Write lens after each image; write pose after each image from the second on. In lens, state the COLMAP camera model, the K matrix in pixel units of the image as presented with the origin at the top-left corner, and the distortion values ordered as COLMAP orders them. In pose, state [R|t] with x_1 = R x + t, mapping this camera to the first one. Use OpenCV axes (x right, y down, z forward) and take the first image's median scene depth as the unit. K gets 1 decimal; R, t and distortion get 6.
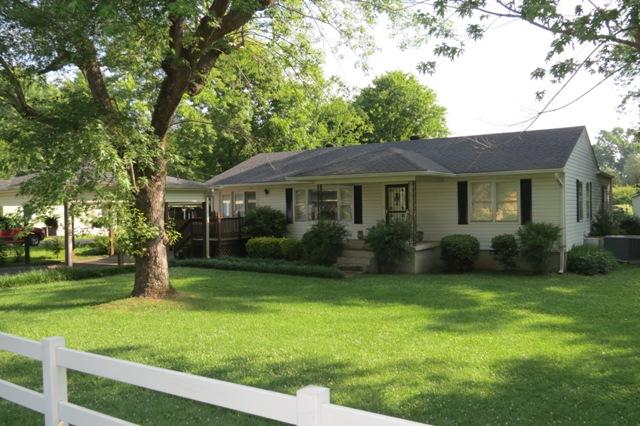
lens RADIAL K [[552.2, 0, 323.3], [0, 552.2, 219.4], [0, 0, 1]] dist [-0.061538, 0.013293]
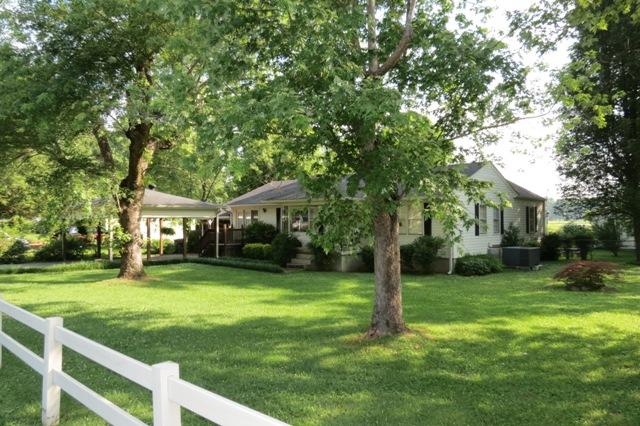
lens RADIAL K [[462.3, 0, 321.0], [0, 462.3, 212.0], [0, 0, 1]] dist [-0.047658, 0.017075]
pose [[0.987579, 0.007699, -0.156932, 0.323343], [-0.014068, 0.999120, -0.039514, -0.003812], [0.156490, 0.041231, 0.986819, -0.163720]]
